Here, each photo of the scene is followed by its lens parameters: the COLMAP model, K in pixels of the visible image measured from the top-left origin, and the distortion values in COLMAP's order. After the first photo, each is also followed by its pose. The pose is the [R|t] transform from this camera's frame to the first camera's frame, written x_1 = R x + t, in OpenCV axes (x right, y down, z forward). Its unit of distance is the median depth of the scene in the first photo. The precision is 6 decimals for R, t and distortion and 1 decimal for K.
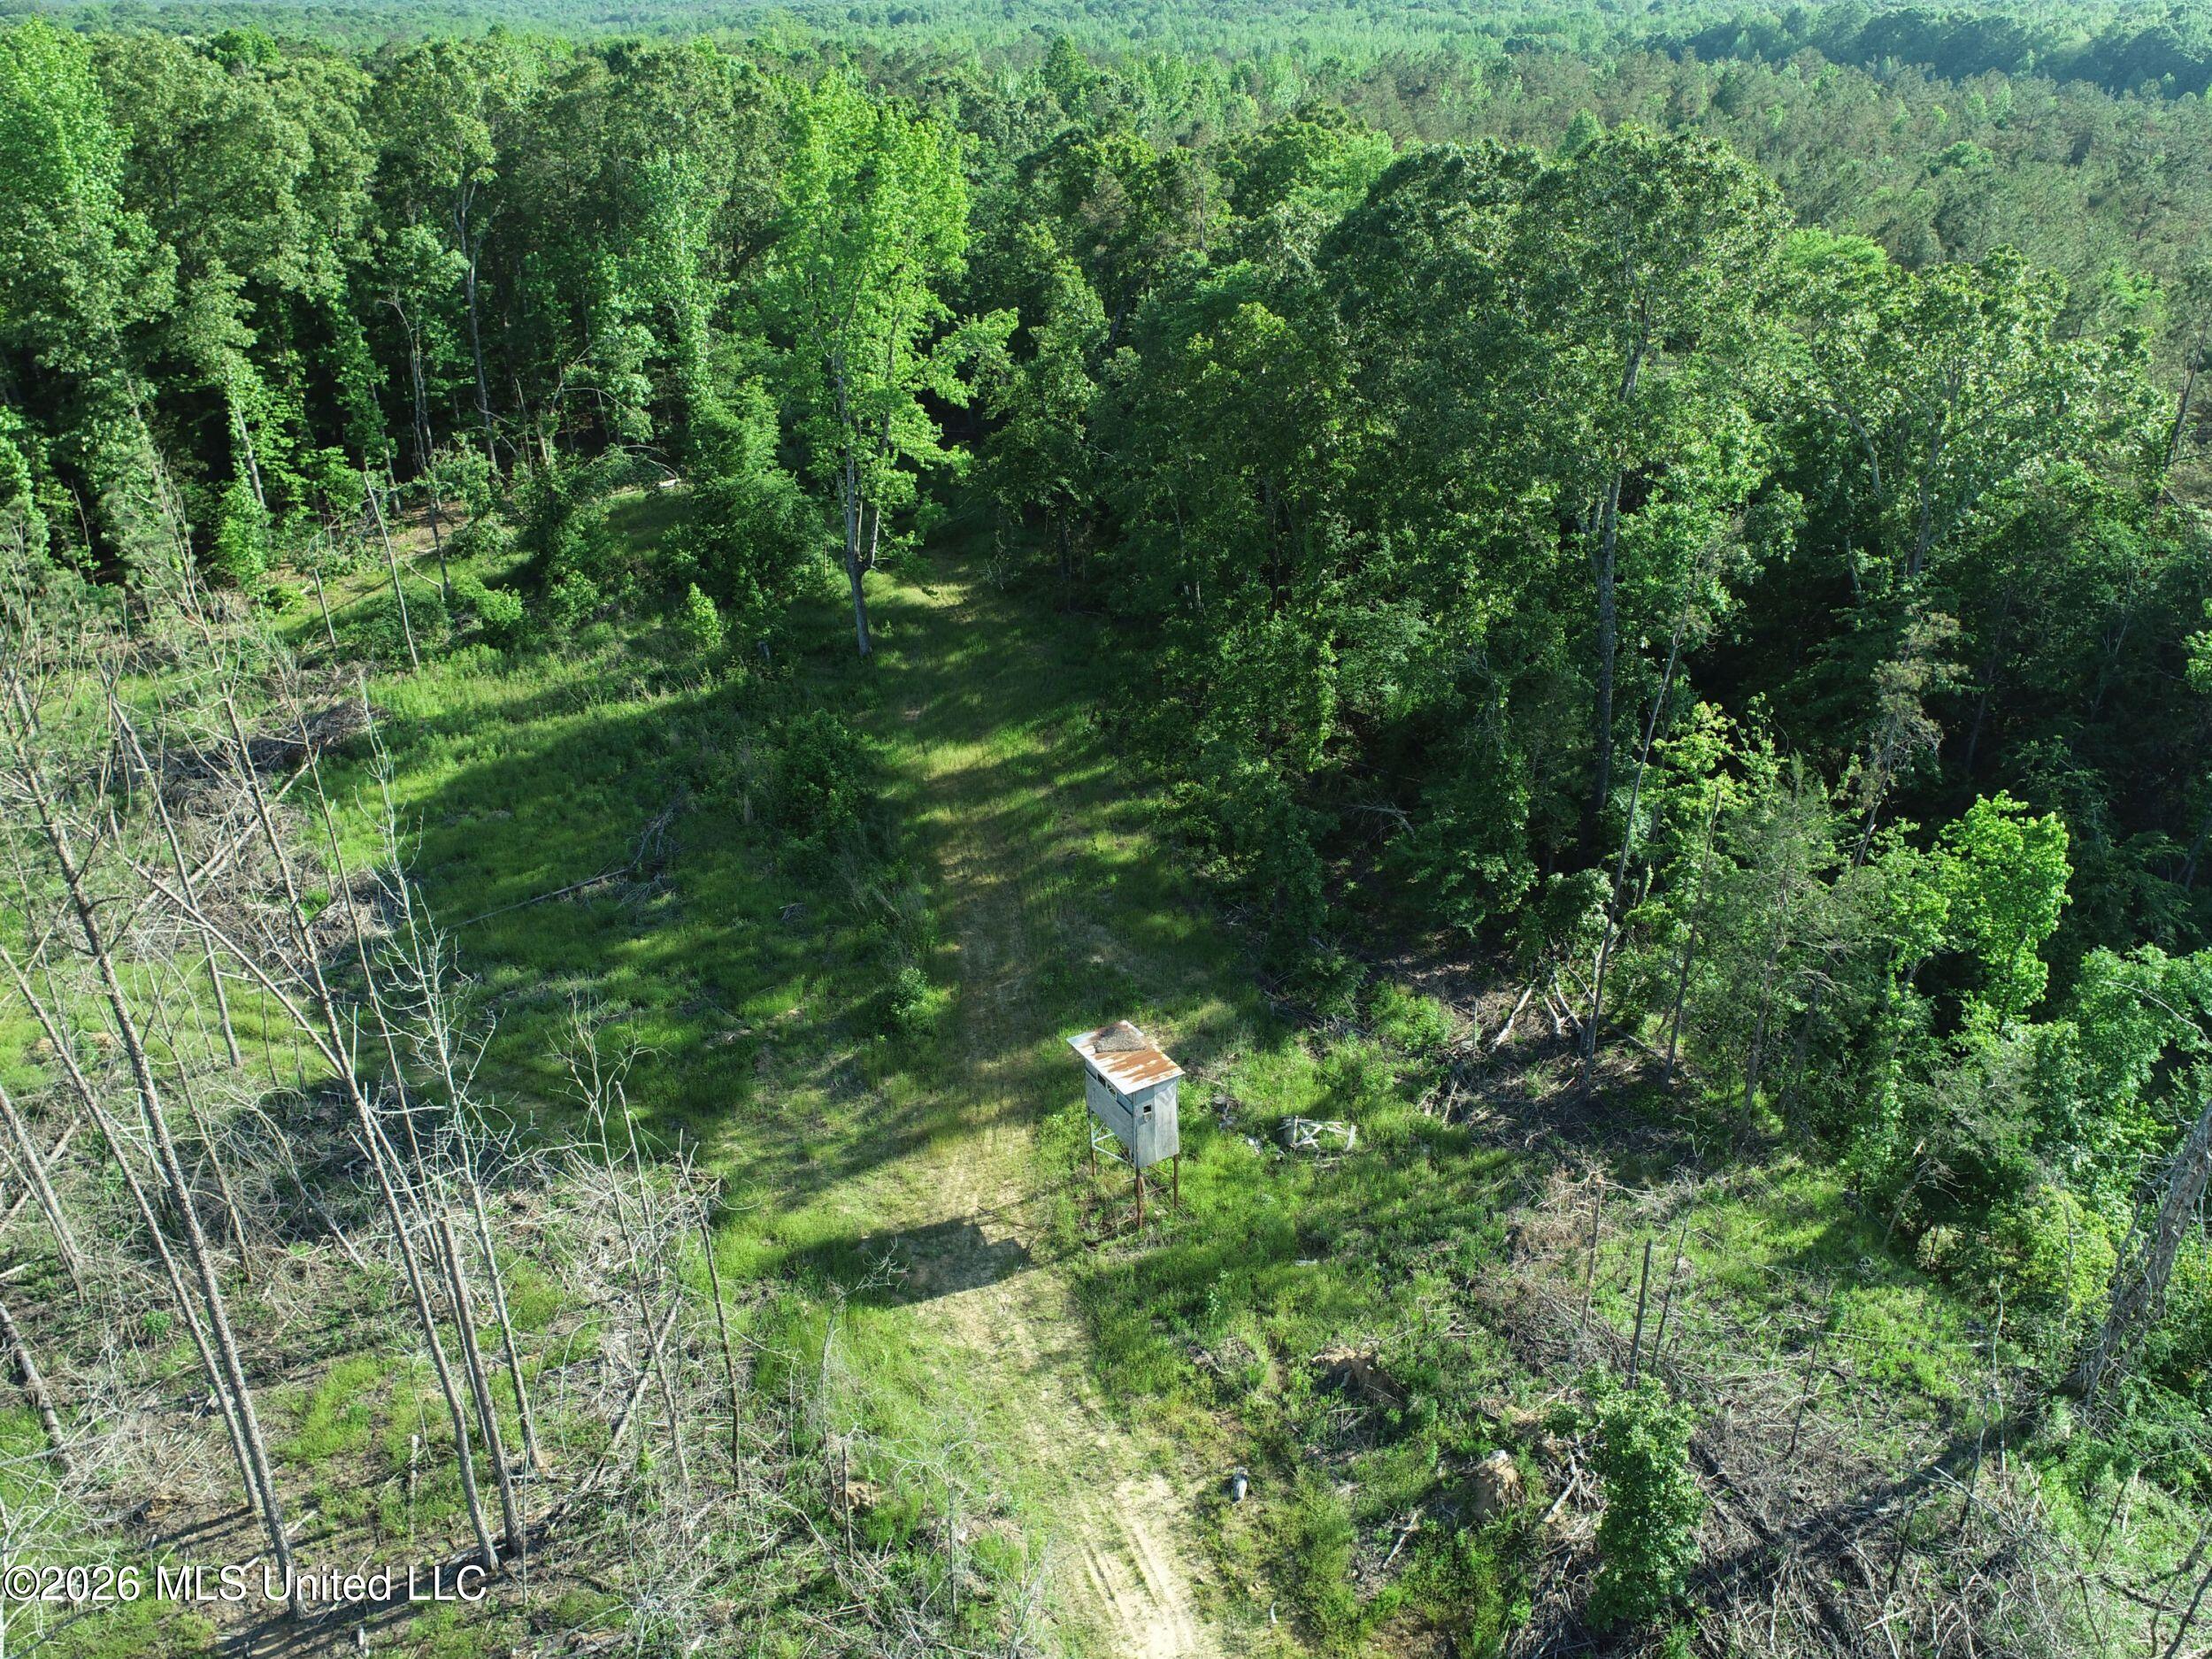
lens RADIAL K [[1673.5, 0, 1101.7], [0, 1673.5, 835.2], [0, 0, 1]] dist [-0.017127, 0.009005]
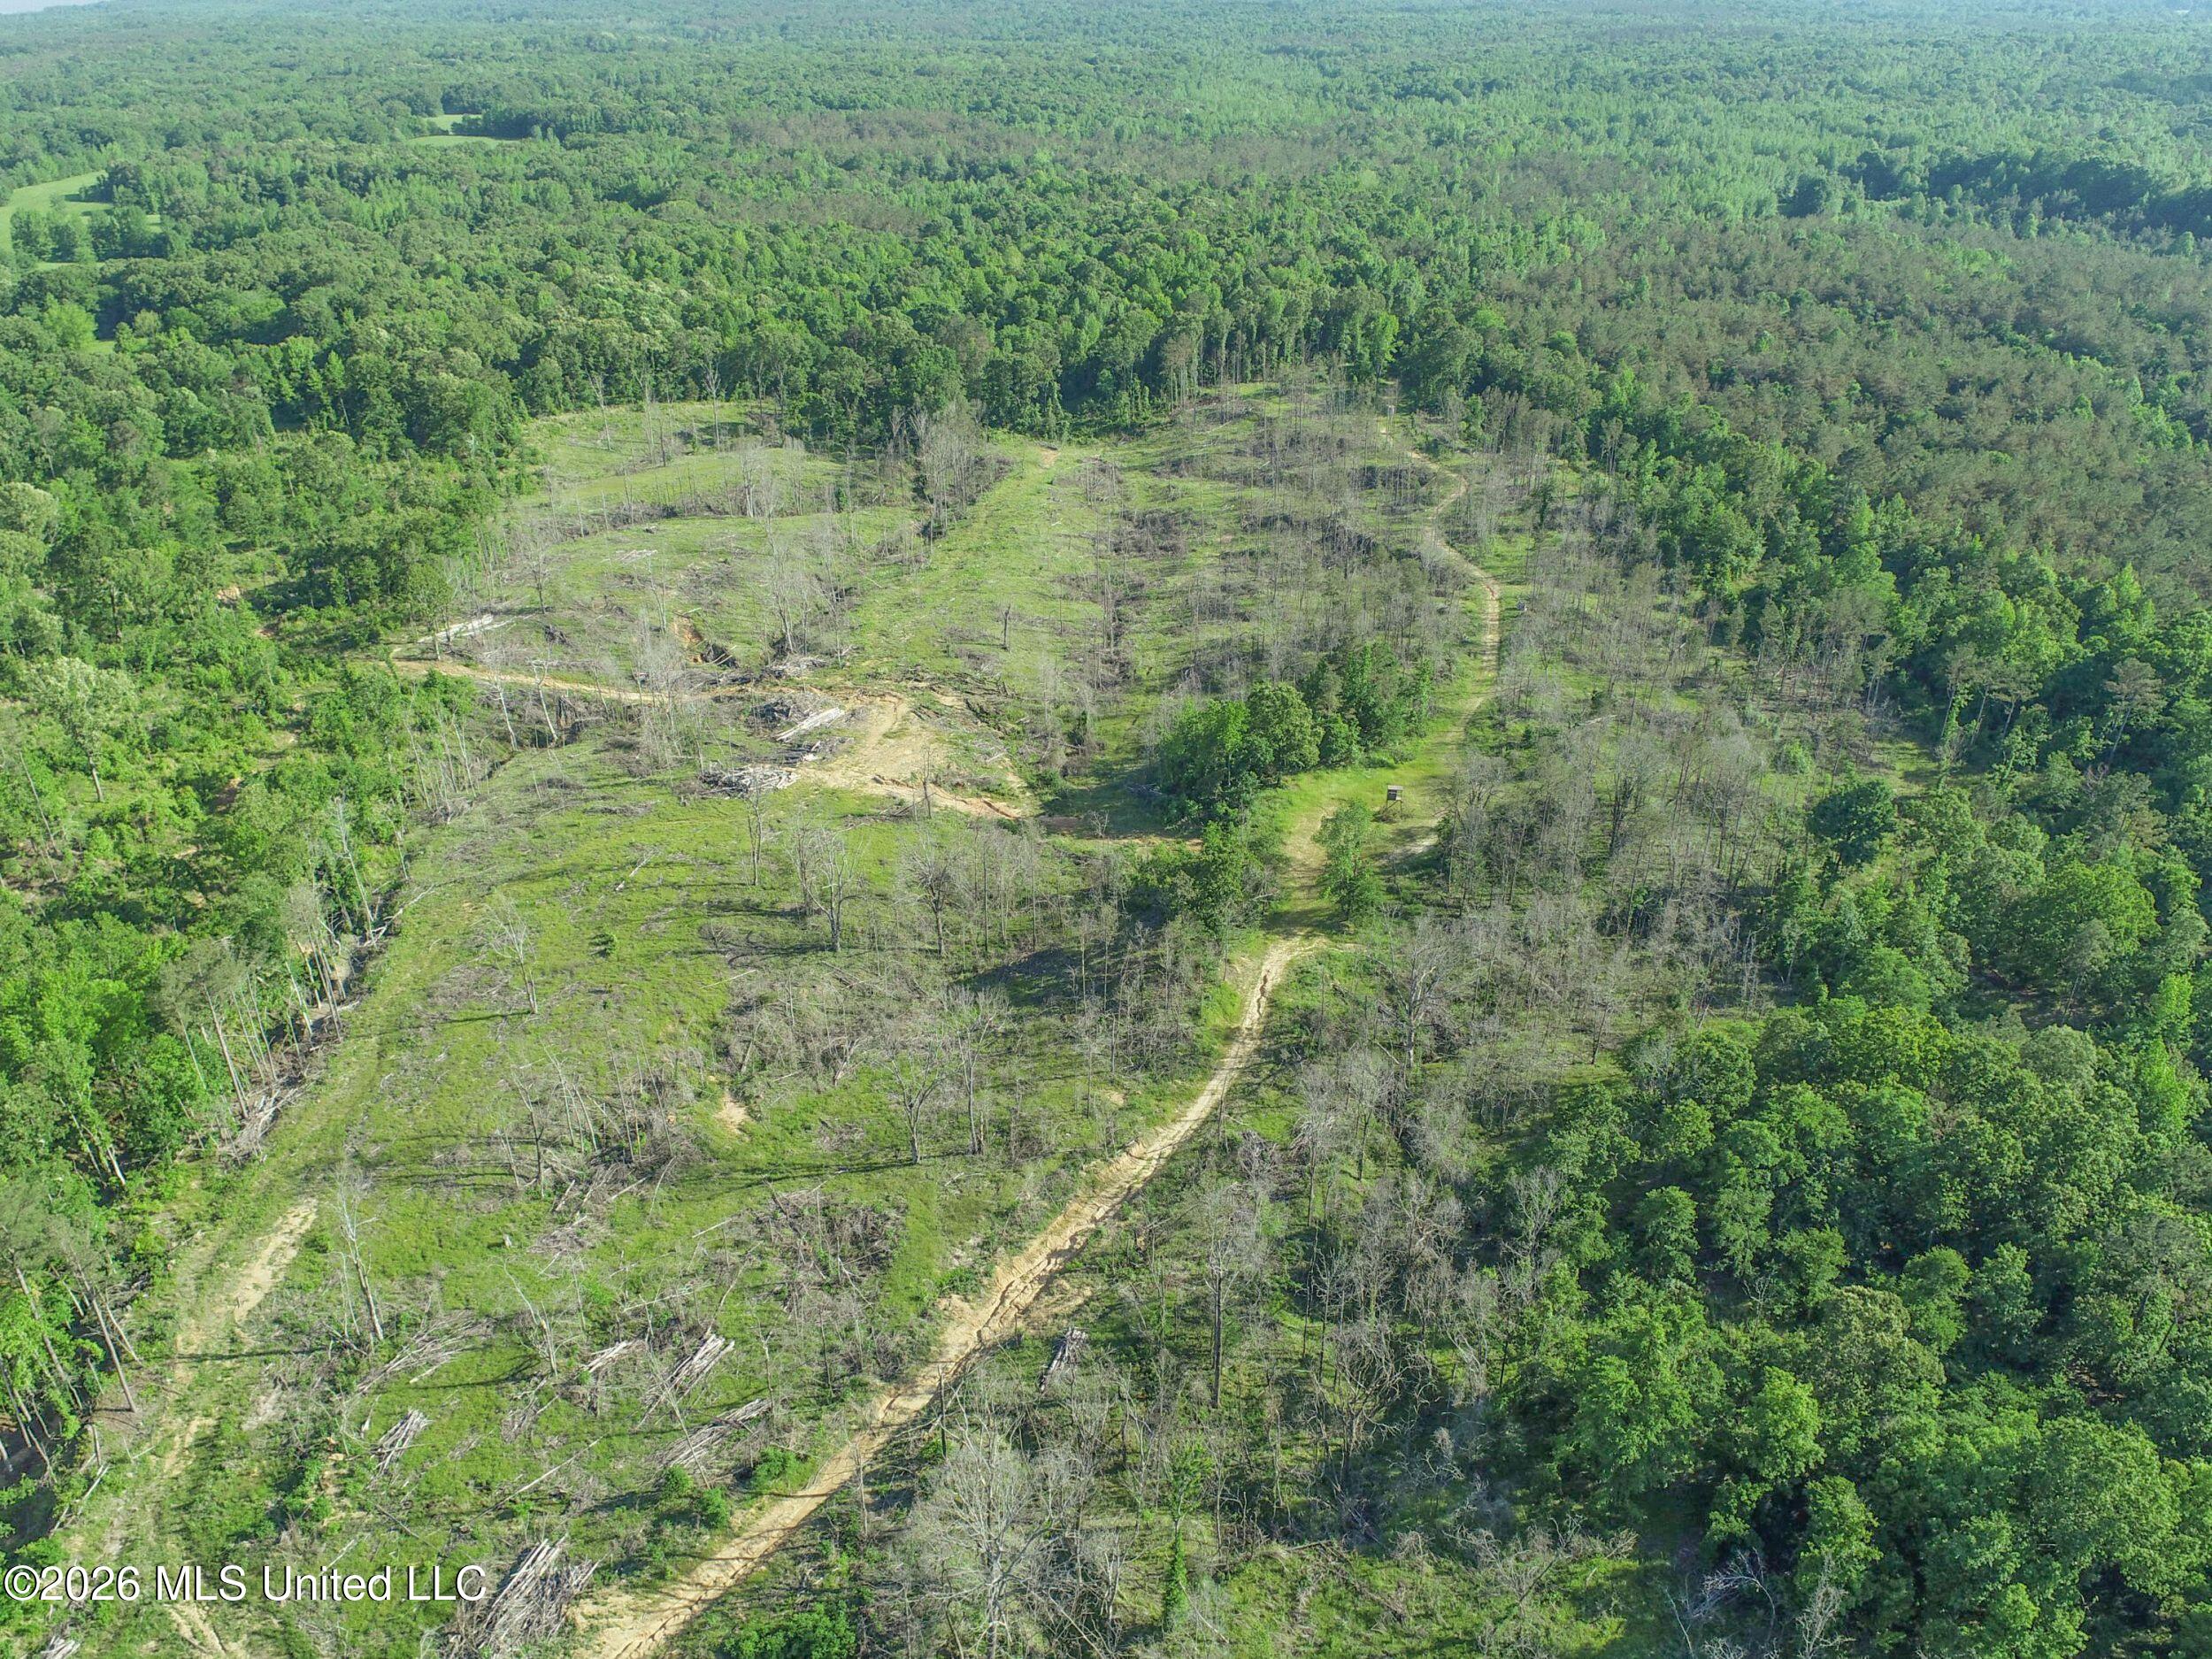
lens RADIAL K [[1673.5, 0, 1106.0], [0, 1673.5, 823.1], [0, 0, 1]] dist [-0.017127, 0.009005]
pose [[0.943414, 0.151369, -0.295055, 1.230903], [-0.145604, 0.988470, 0.041546, 1.713935], [0.297942, 0.003766, 0.954577, -6.561446]]
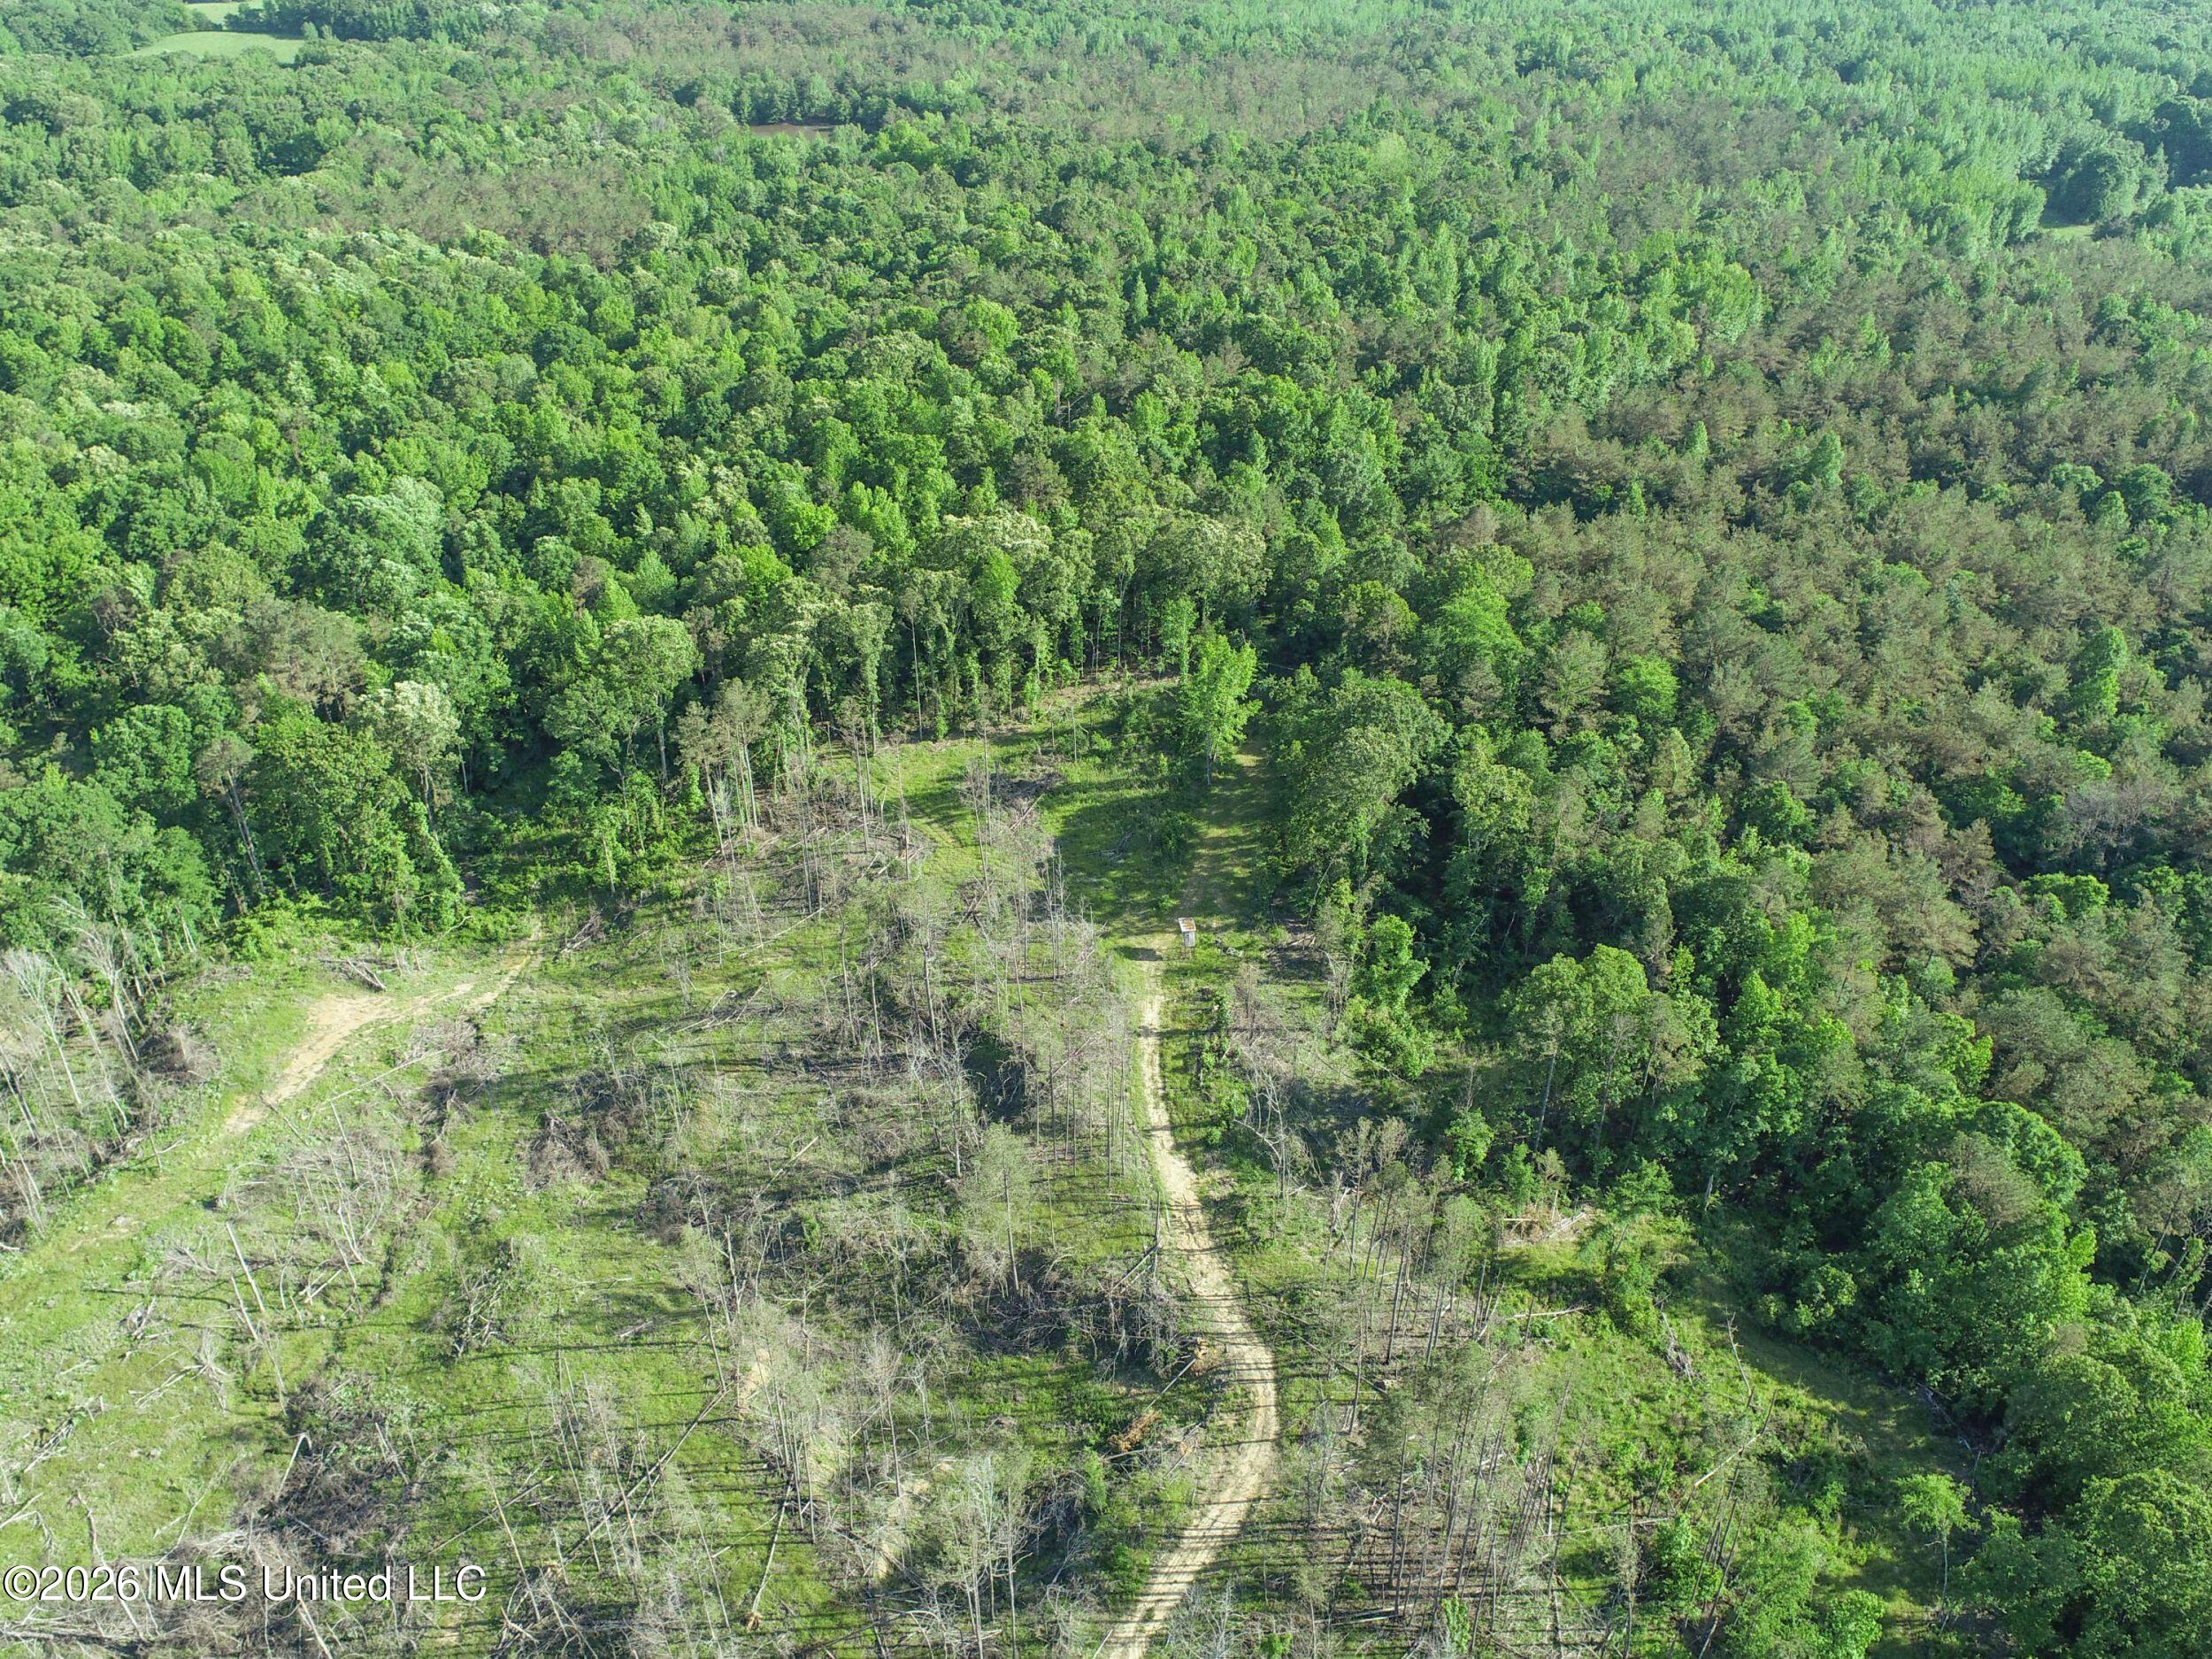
lens RADIAL K [[1673.5, 0, 1094.3], [0, 1673.5, 822.6], [0, 0, 1]] dist [-0.017127, 0.009005]
pose [[0.914338, 0.214489, -0.343481, 0.810382], [-0.183056, 0.975518, 0.121878, -0.414119], [0.361214, -0.048561, 0.931218, -2.142602]]
